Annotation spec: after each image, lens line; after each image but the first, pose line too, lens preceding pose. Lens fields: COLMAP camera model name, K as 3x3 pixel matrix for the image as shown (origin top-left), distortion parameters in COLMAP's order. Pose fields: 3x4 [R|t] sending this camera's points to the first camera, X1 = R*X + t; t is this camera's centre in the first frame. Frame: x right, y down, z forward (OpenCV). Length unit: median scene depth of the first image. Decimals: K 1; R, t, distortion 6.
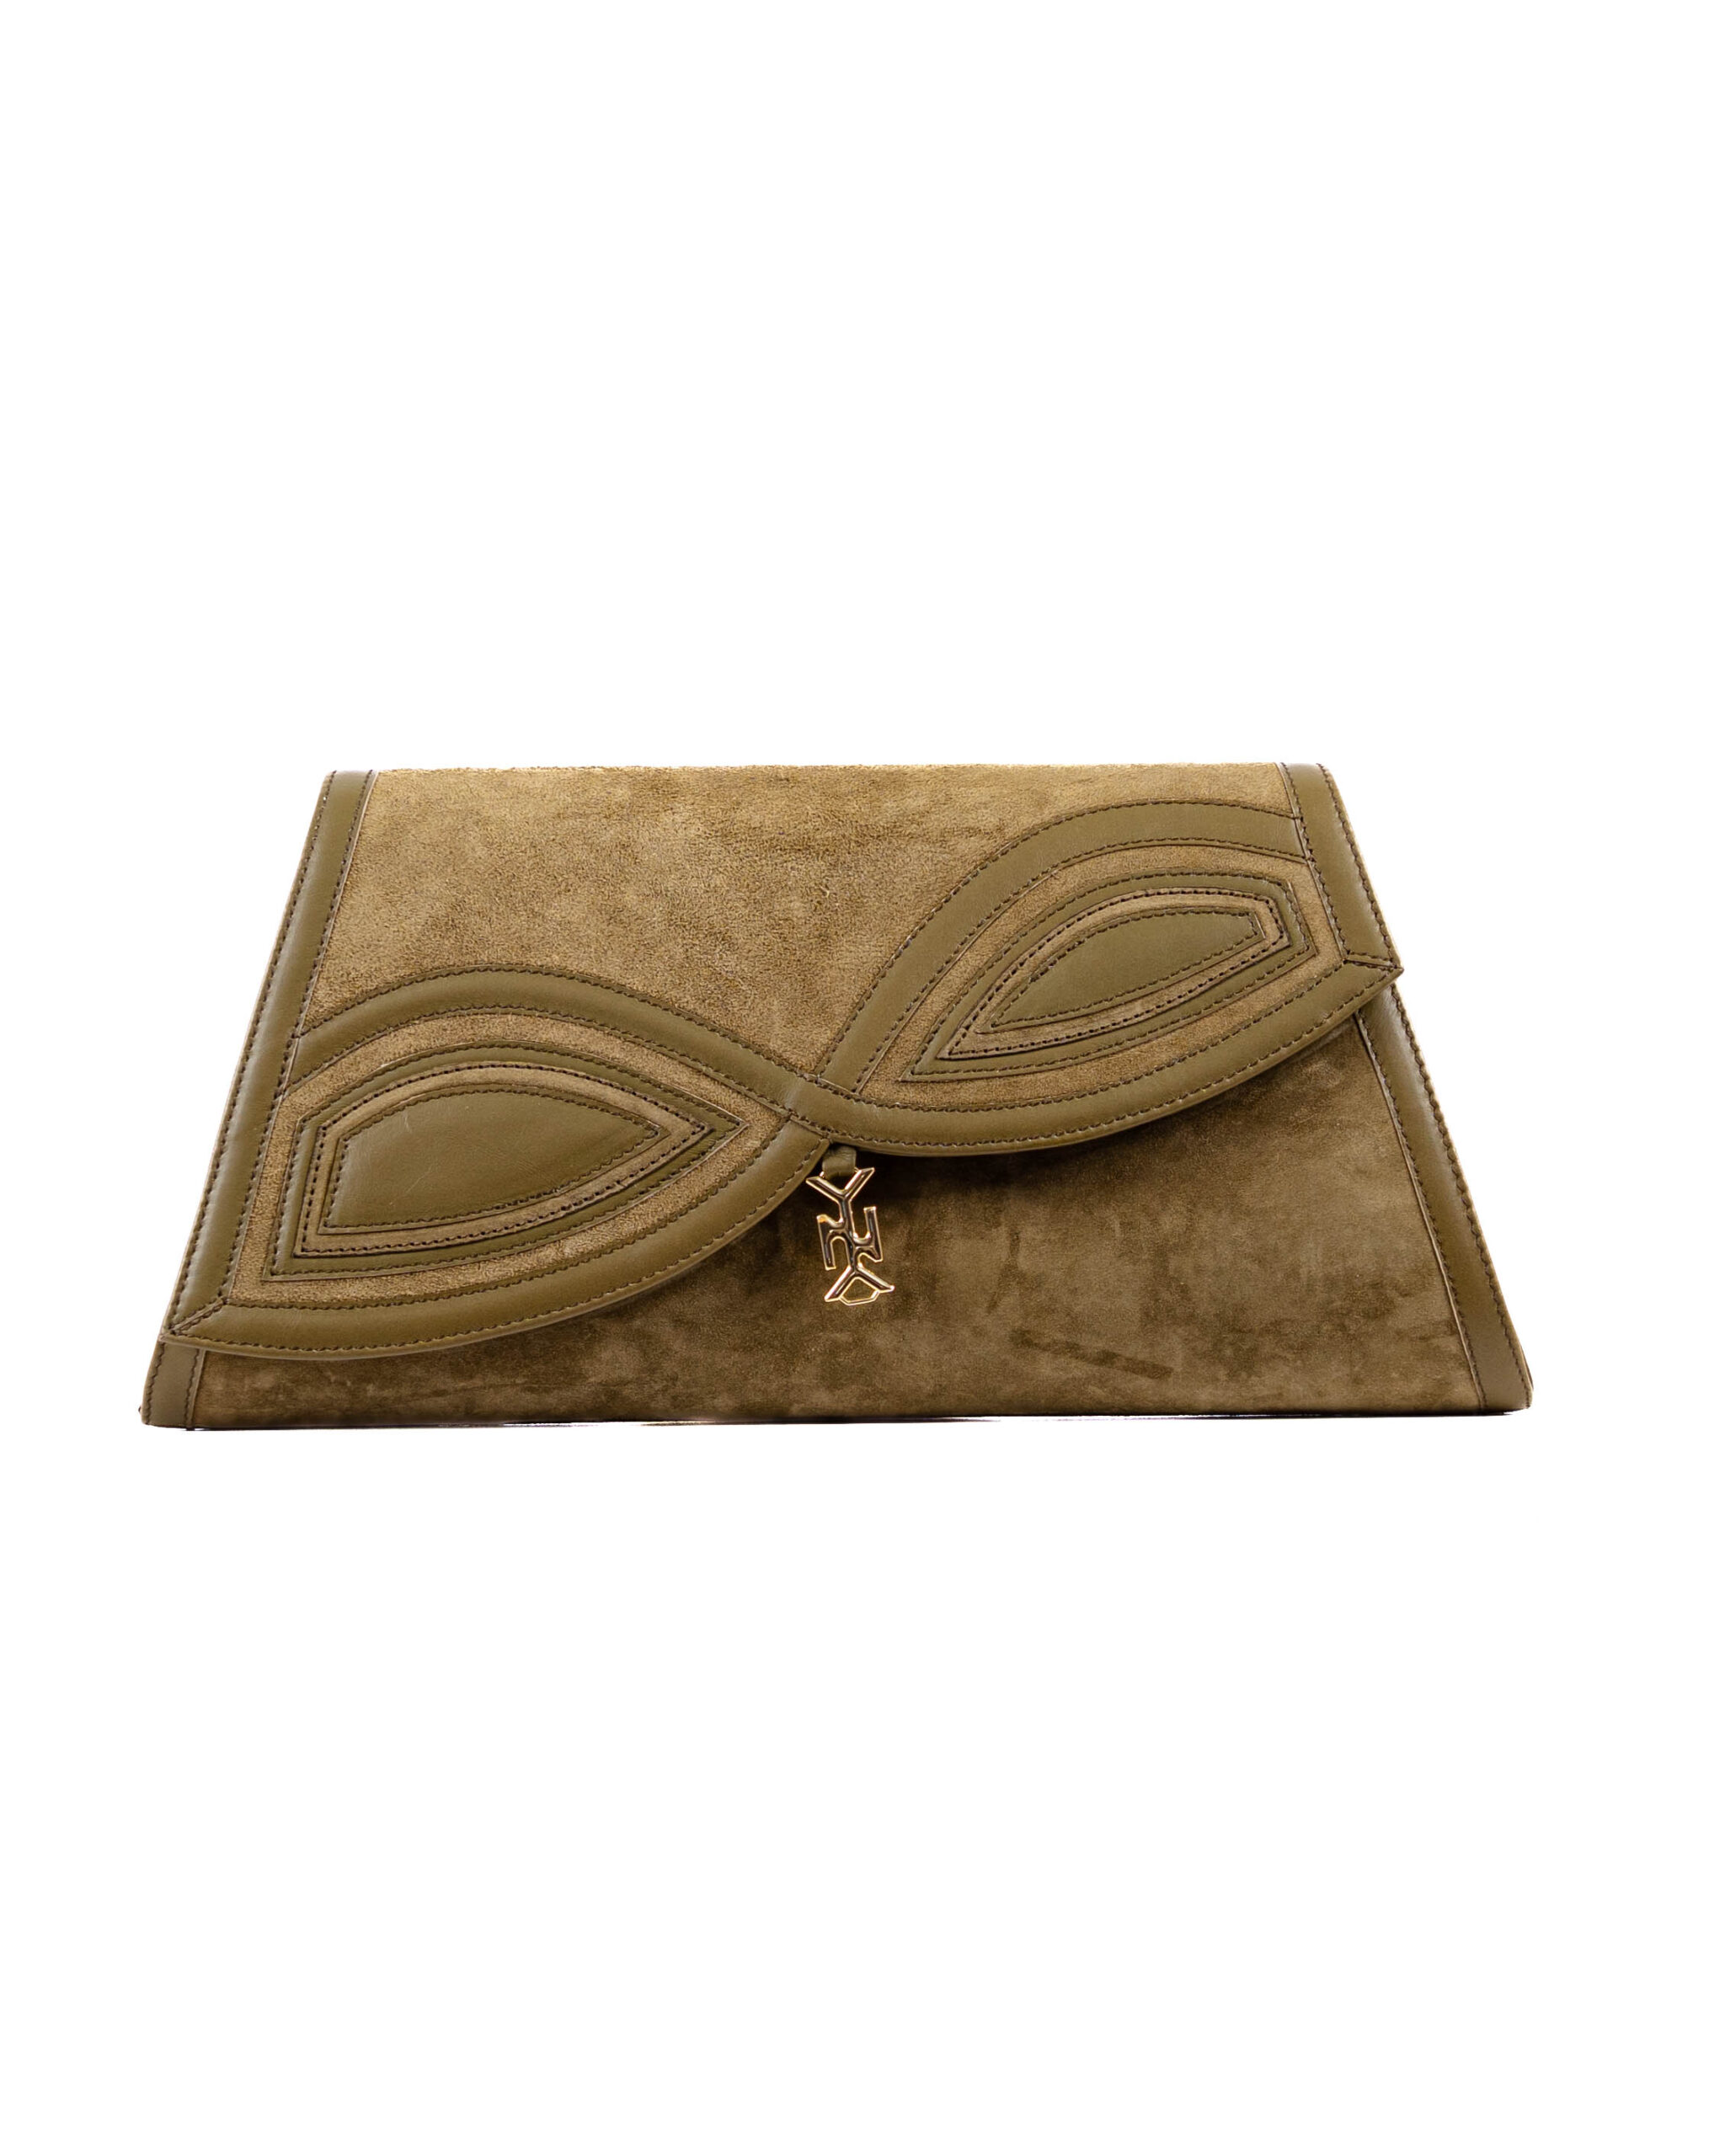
lens RADIAL K [[4193.1, 0, 862.5], [0, 4193.1, 1078.0], [0, 0, 1]] dist [0.012555, 0.016036]
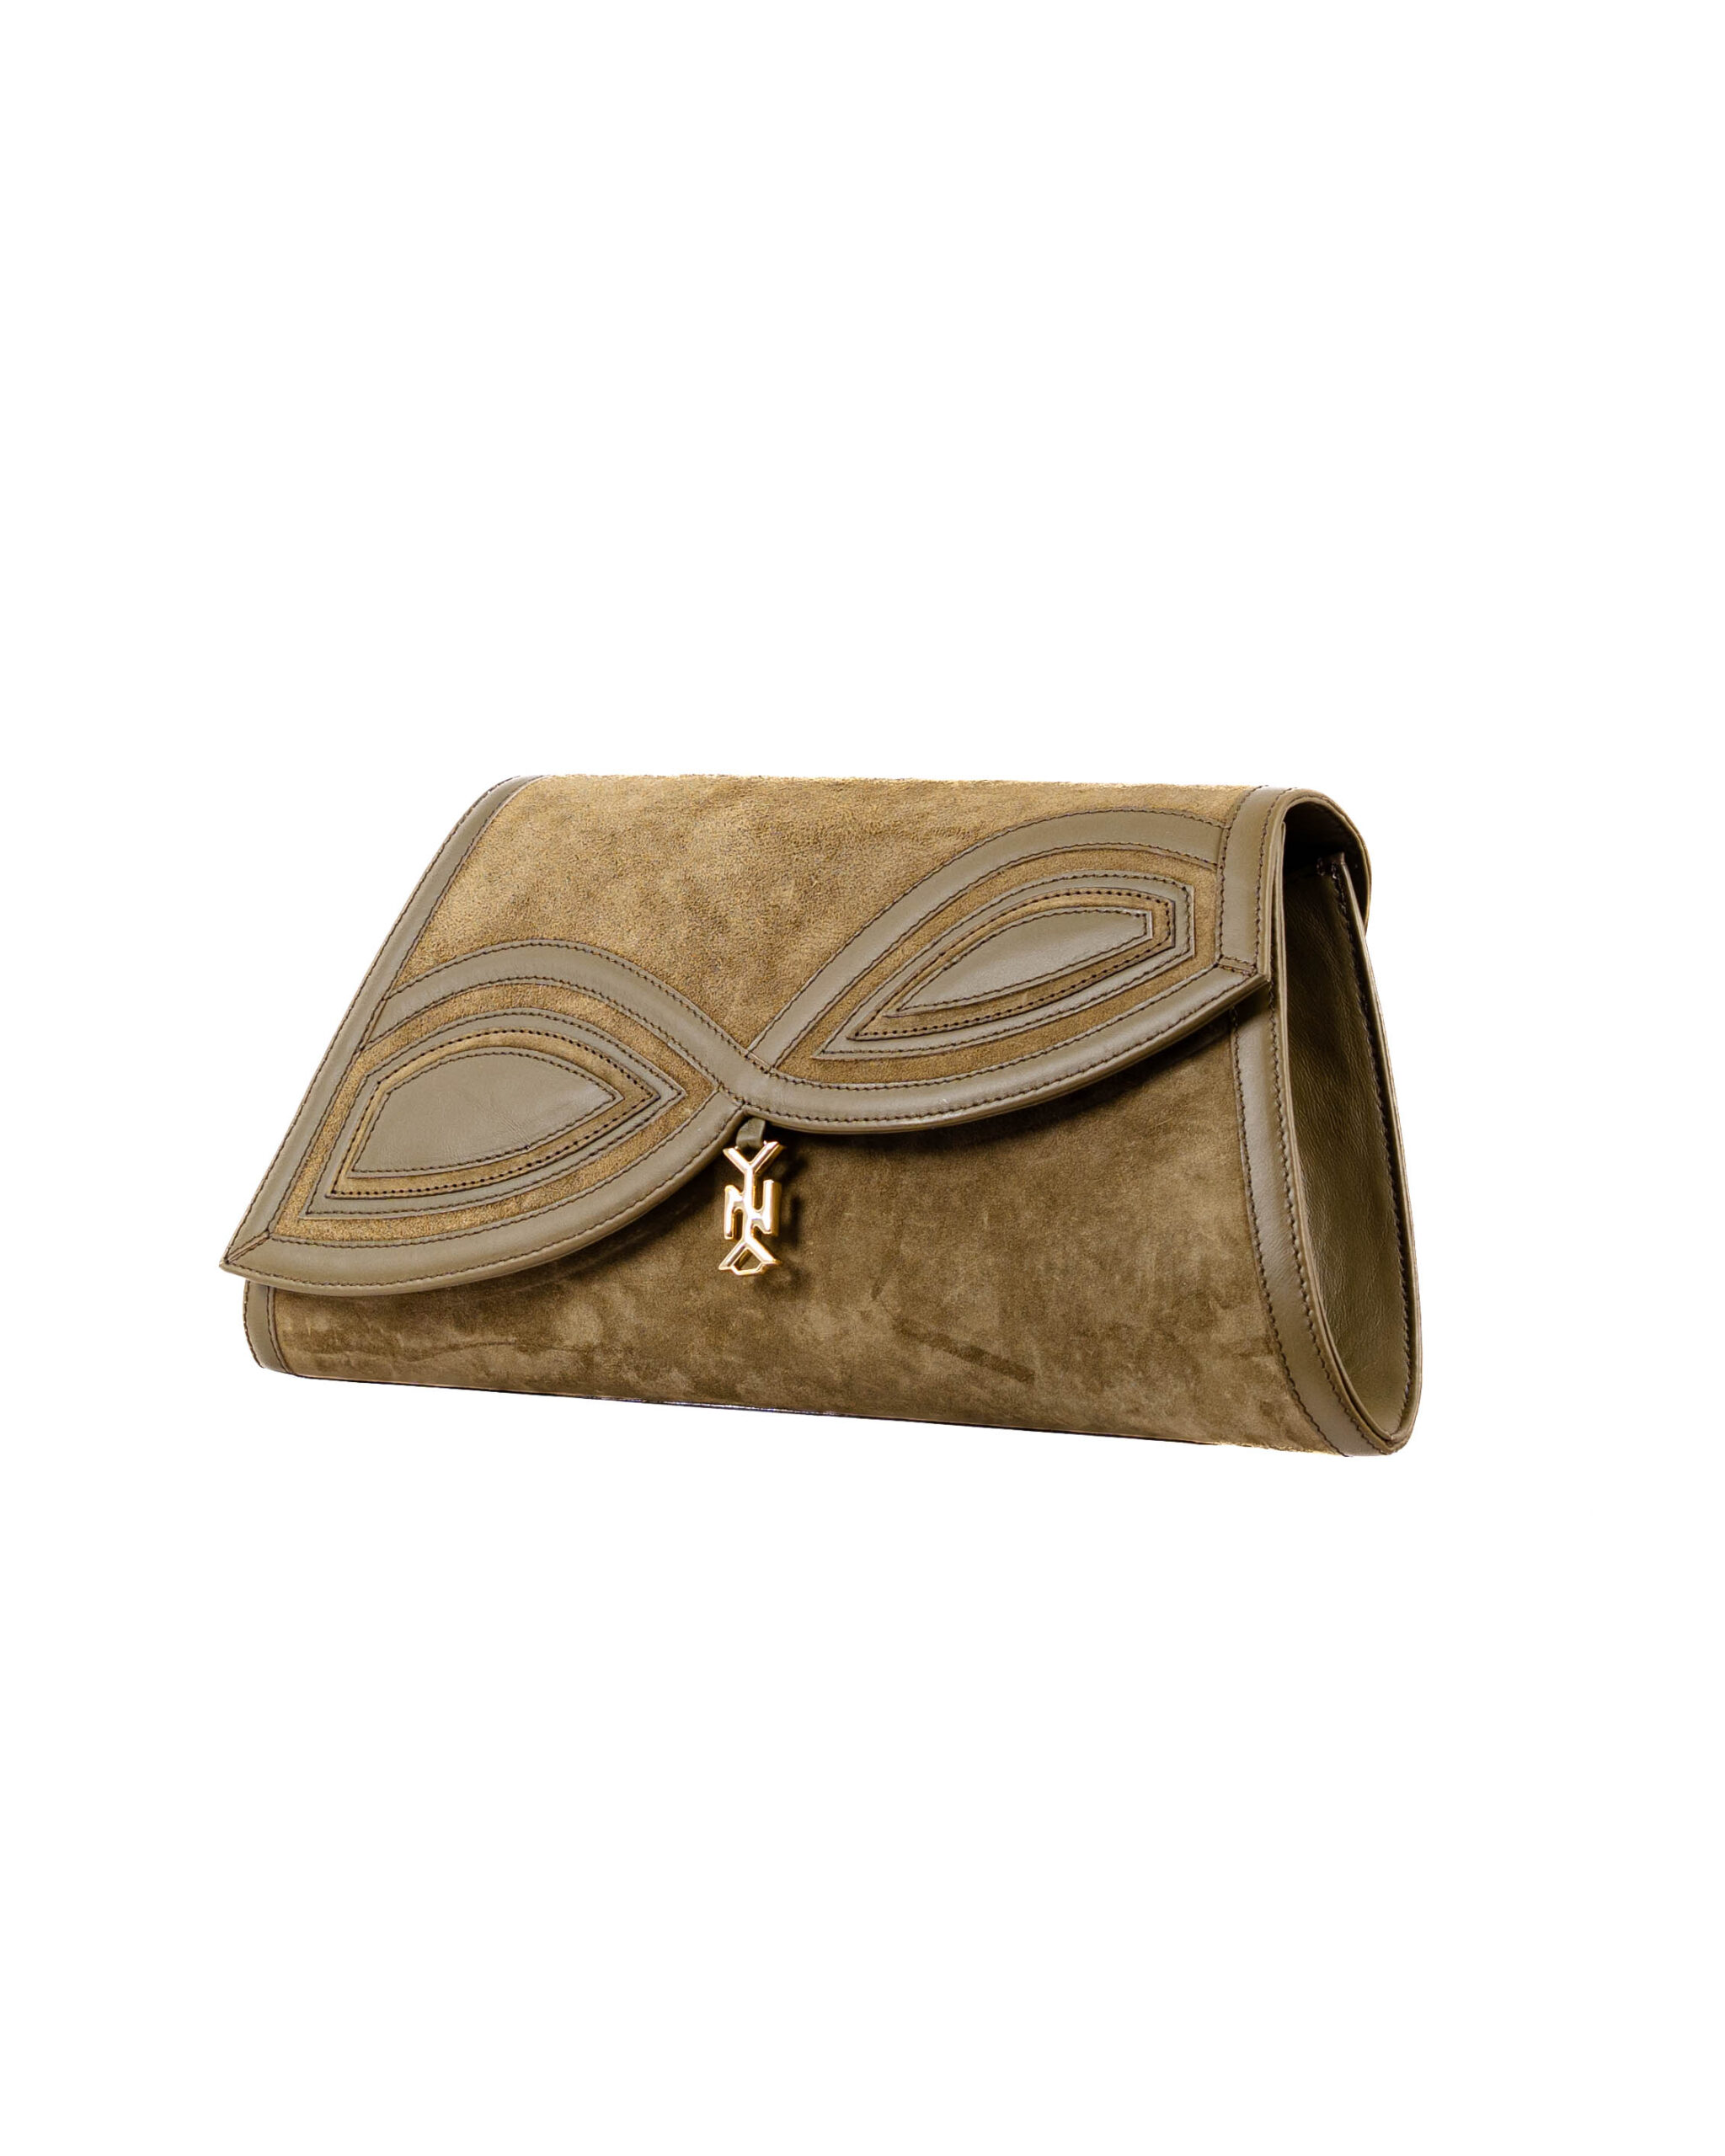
lens RADIAL K [[4193.1, 0, 862.5], [0, 4193.1, 1078.0], [0, 0, 1]] dist [0.012555, 0.016036]
pose [[0.940913, 0.085167, -0.327763, 0.350086], [-0.110584, 0.992074, -0.059670, 0.063918], [0.320083, 0.092390, 0.942874, 0.054936]]
